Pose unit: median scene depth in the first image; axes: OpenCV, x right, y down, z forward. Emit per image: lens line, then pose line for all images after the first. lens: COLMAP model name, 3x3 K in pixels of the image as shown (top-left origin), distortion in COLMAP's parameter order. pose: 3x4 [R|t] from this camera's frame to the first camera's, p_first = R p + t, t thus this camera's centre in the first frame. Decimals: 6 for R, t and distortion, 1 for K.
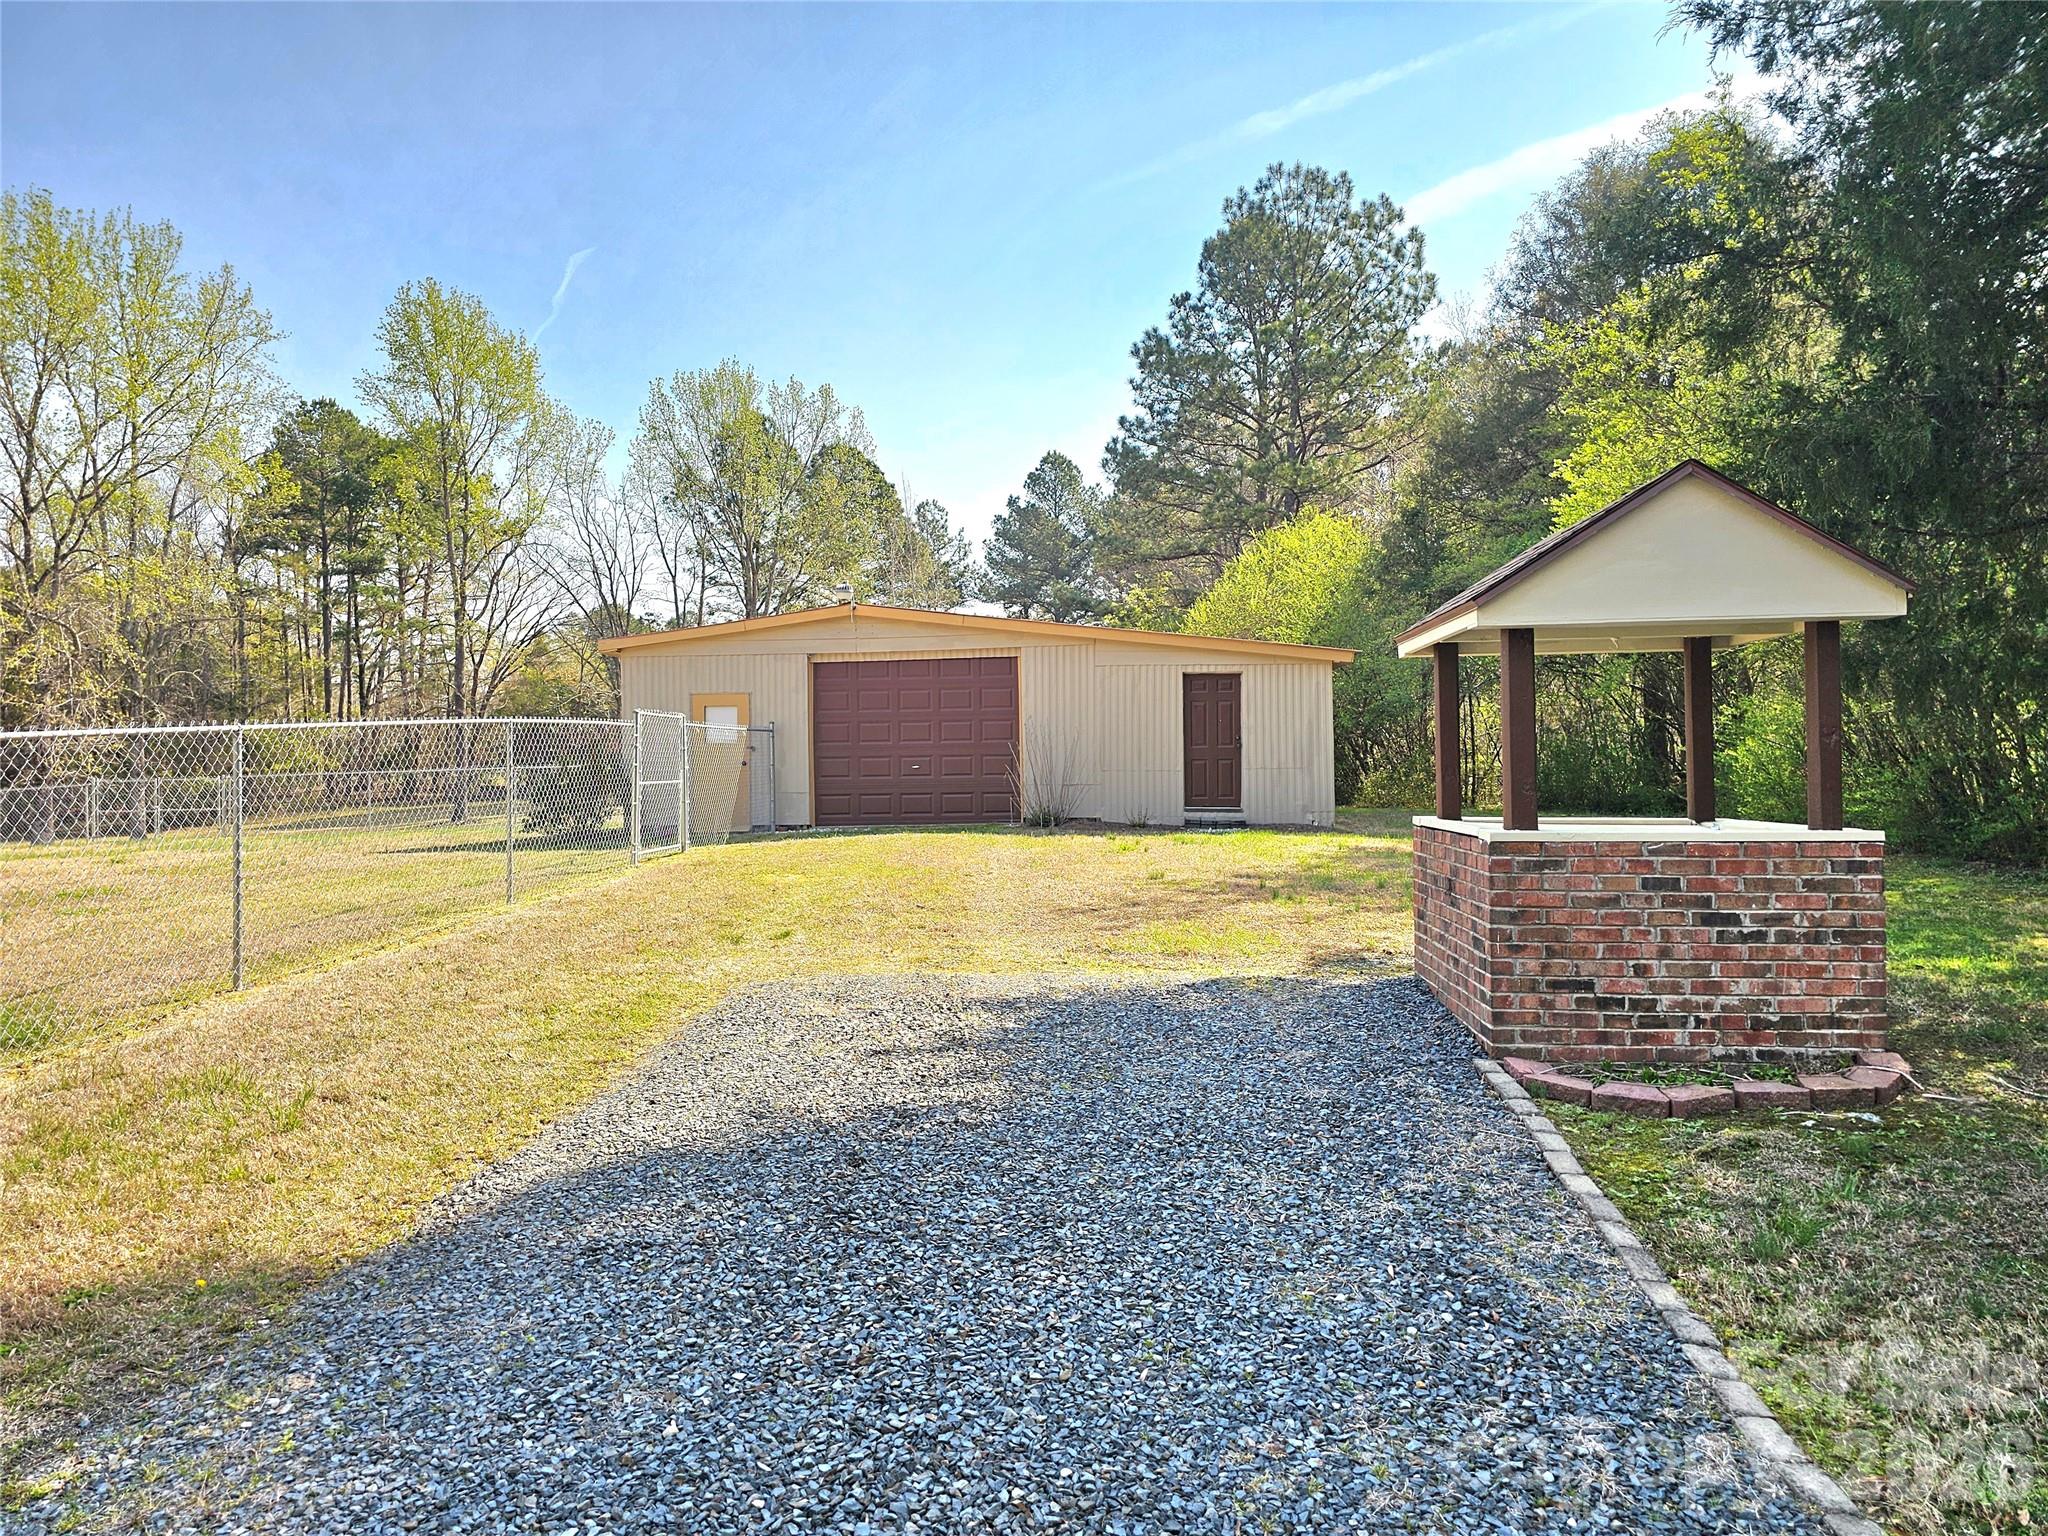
lens RADIAL K [[1362.8, 0, 1026.1], [0, 1362.8, 762.1], [0, 0, 1]] dist [0.060053, -0.049405]
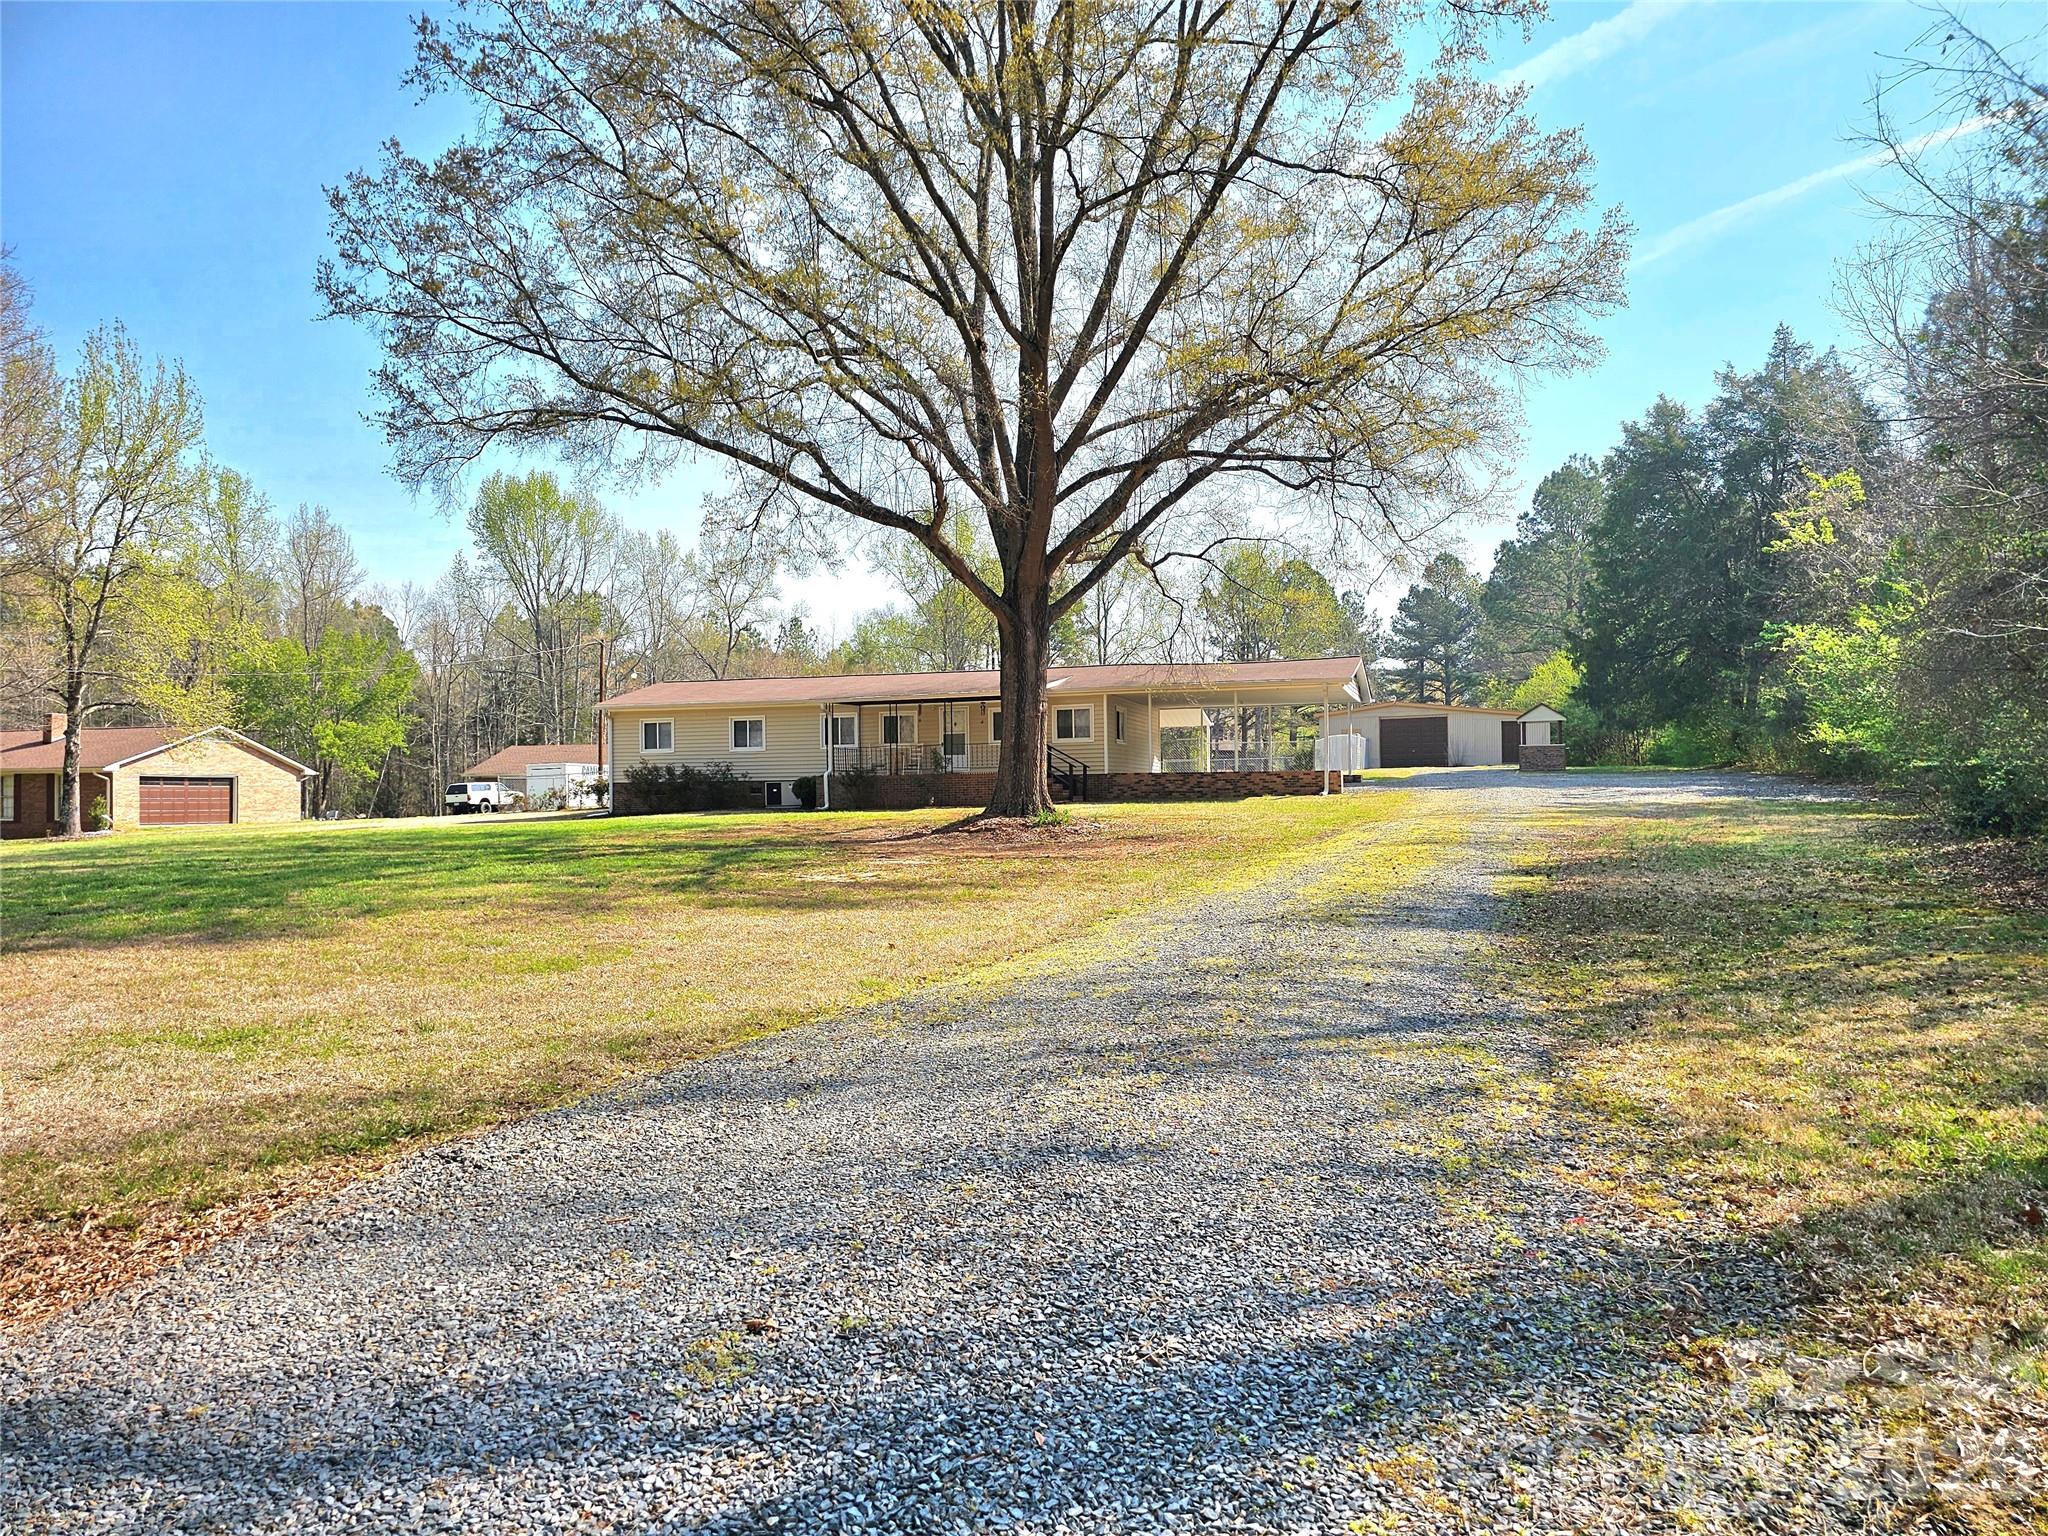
lens RADIAL K [[1362.8, 0, 1027.2], [0, 1362.8, 768.0], [0, 0, 1]] dist [0.060053, -0.049405]
pose [[0.964433, 0.001472, -0.264322, -0.036869], [-0.006495, 0.999815, -0.018130, 0.037842], [0.264246, 0.019202, 0.964264, -0.820383]]
